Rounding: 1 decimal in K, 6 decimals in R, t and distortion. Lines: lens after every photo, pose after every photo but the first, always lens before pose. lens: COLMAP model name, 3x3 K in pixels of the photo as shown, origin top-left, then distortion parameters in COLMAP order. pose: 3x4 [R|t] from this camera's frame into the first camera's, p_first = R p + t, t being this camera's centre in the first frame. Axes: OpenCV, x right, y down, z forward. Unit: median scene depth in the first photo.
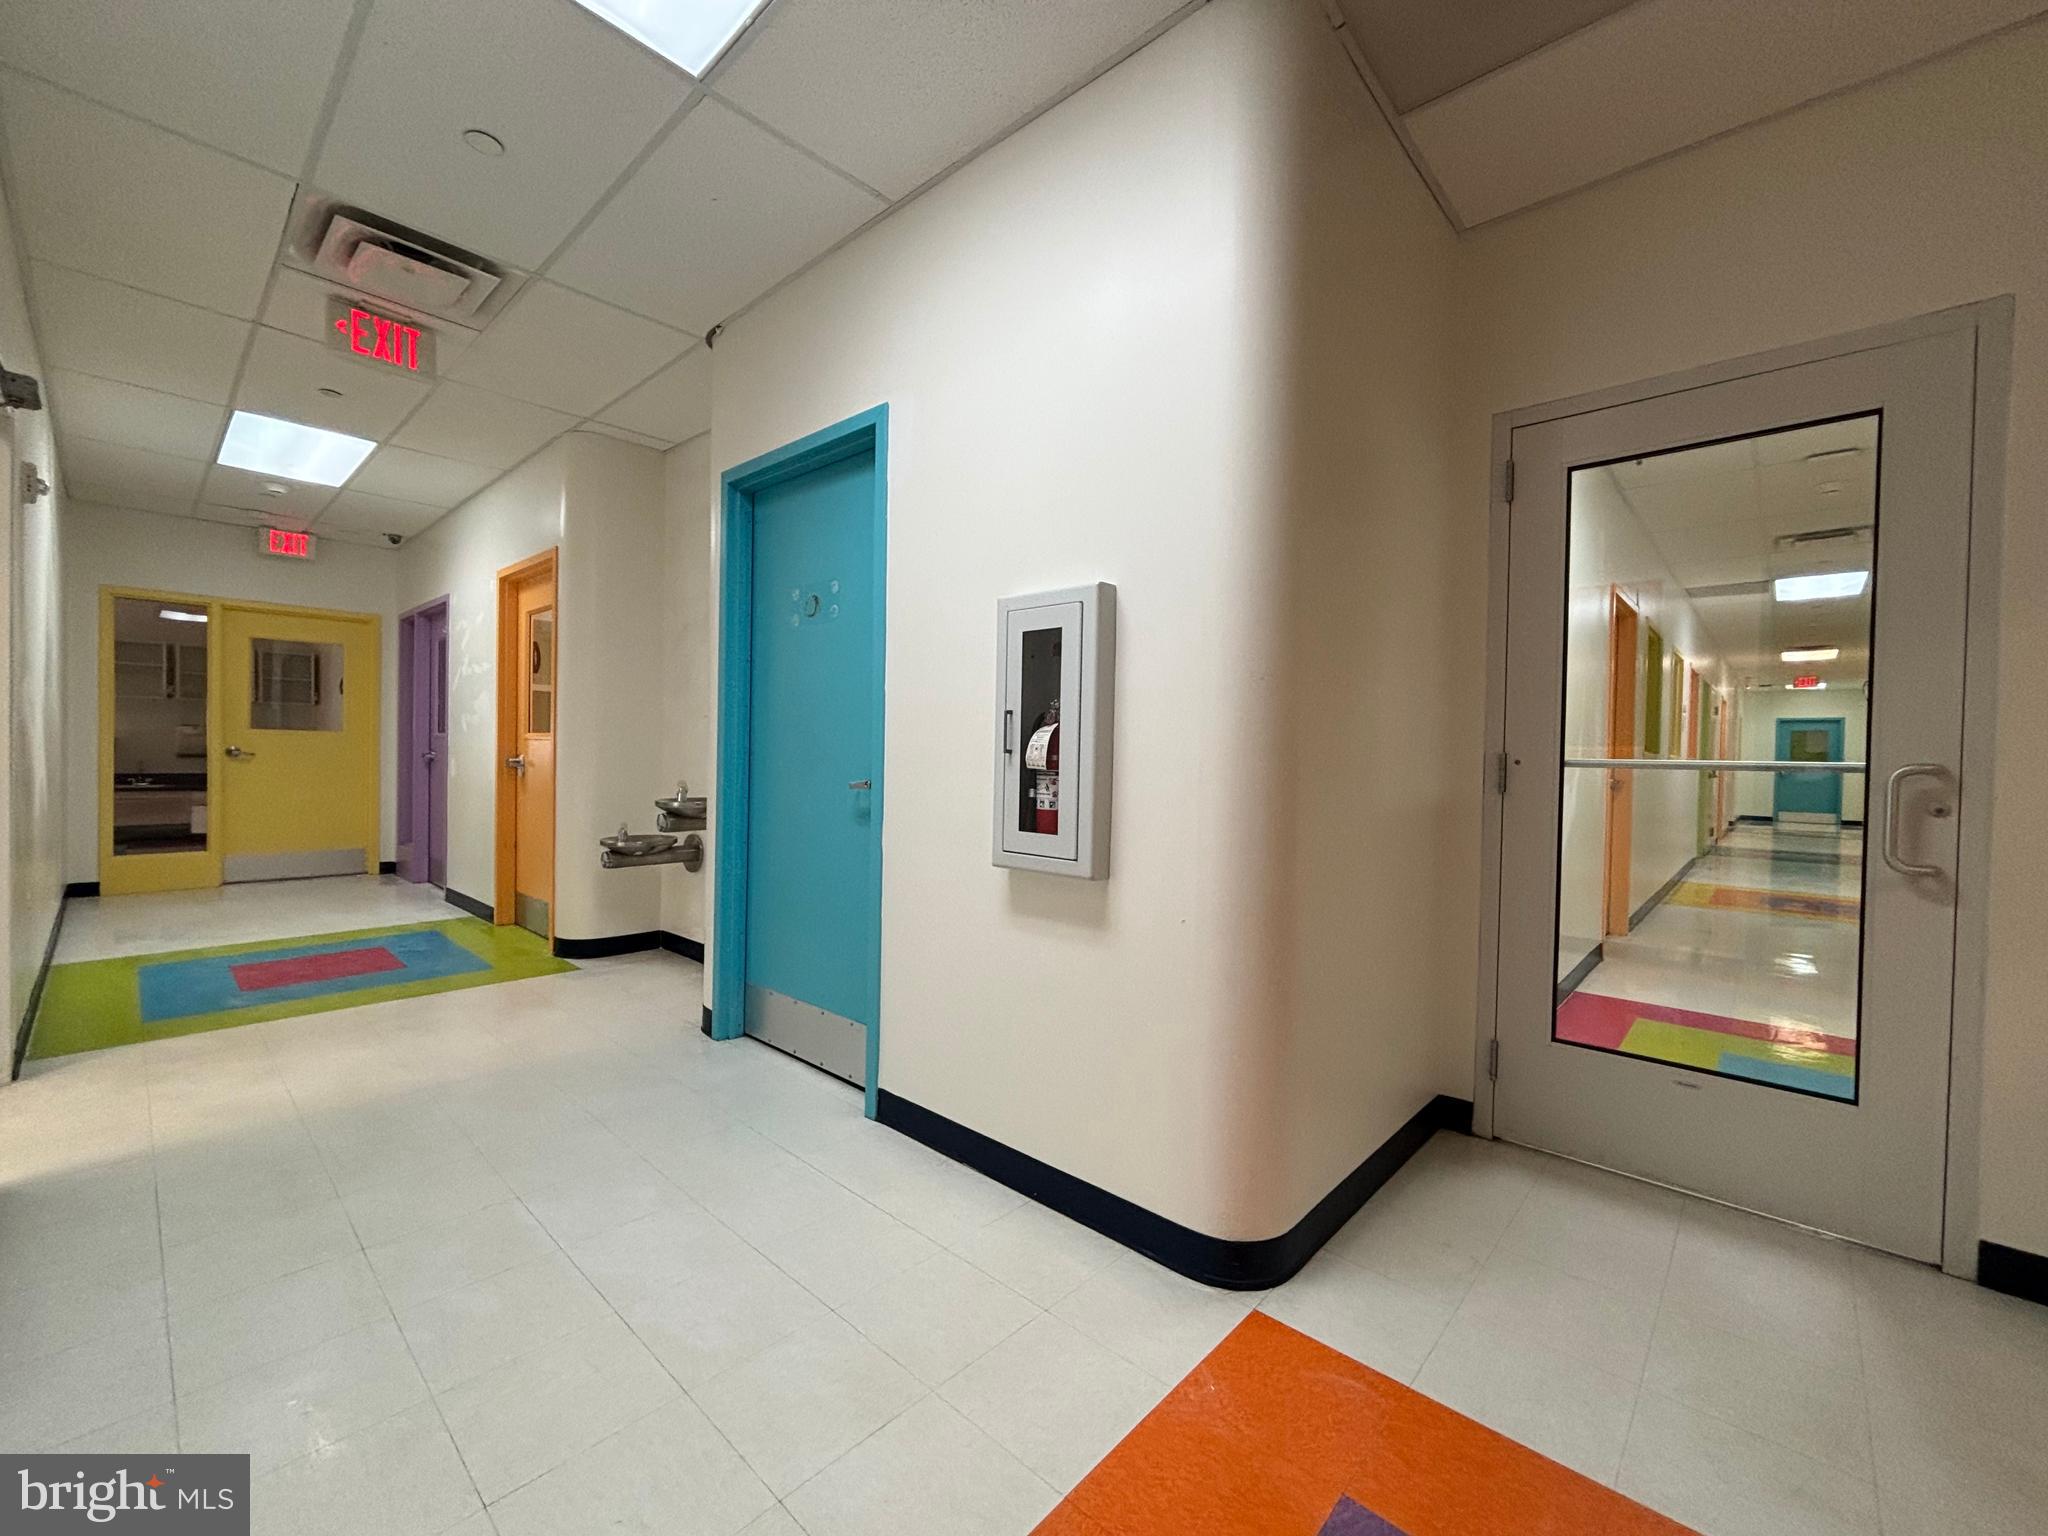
lens RADIAL K [[836.2, 0, 1020.1], [0, 836.2, 768.4], [0, 0, 1]] dist [0.002370, -0.000094]
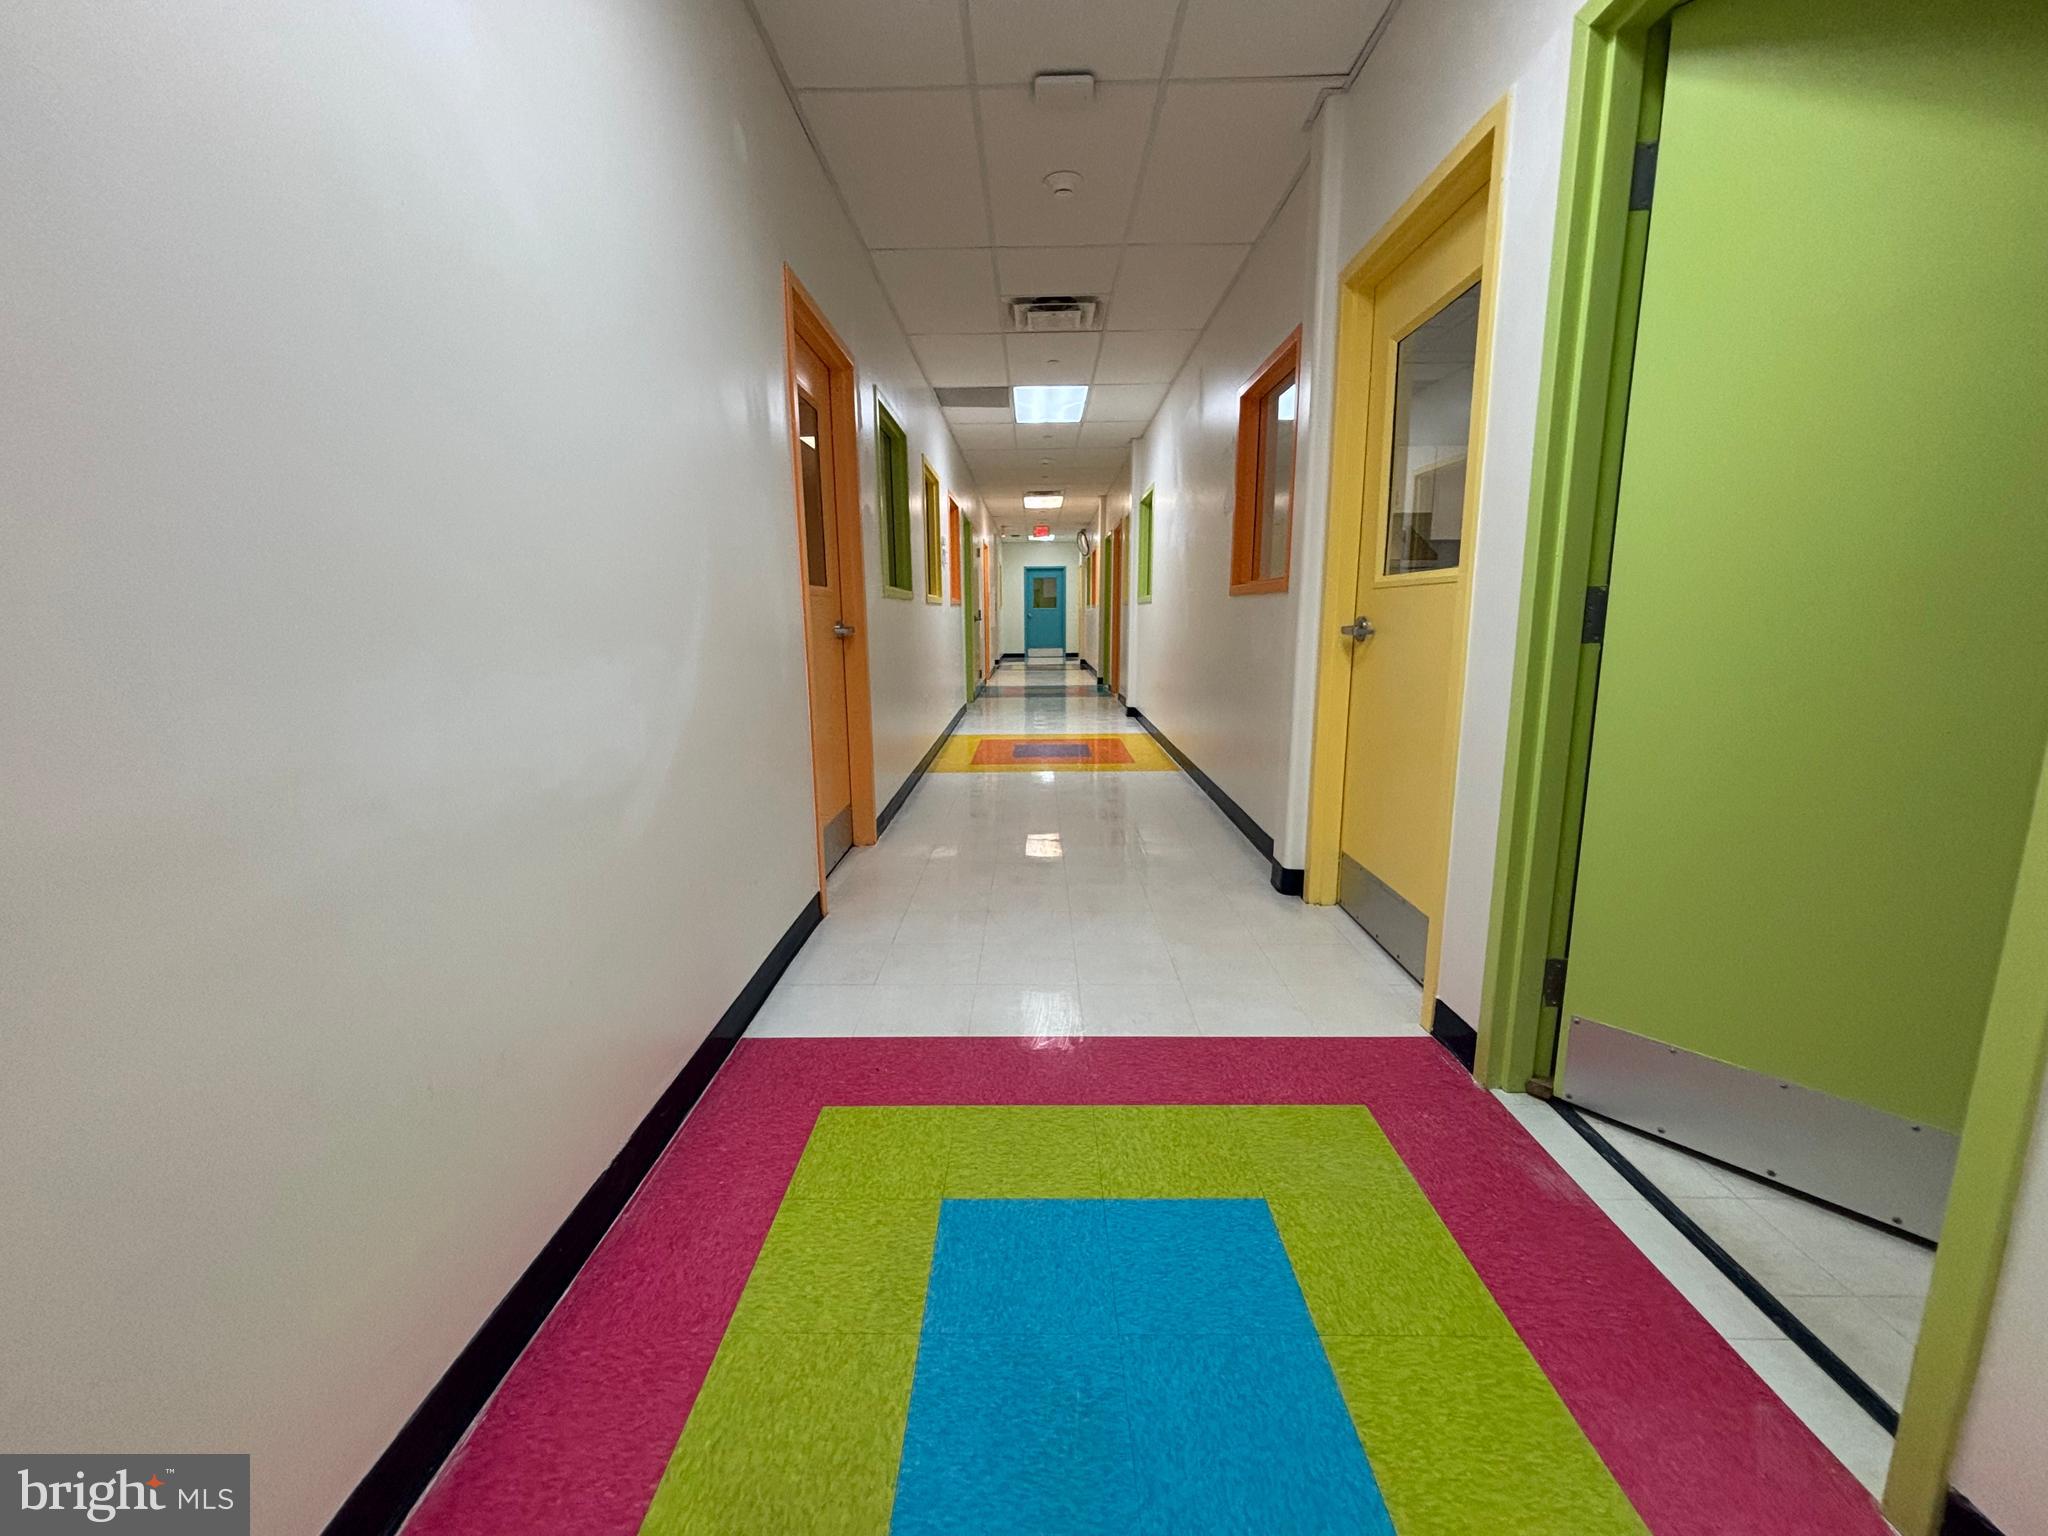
lens RADIAL K [[836.2, 0, 1020.1], [0, 836.2, 768.4], [0, 0, 1]] dist [0.002370, -0.000094]
pose [[0.746464, -0.148476, 0.648650, 0.162391], [0.038485, 0.982790, 0.180672, 0.005948], [-0.664312, -0.109902, 0.739332, 0.177808]]
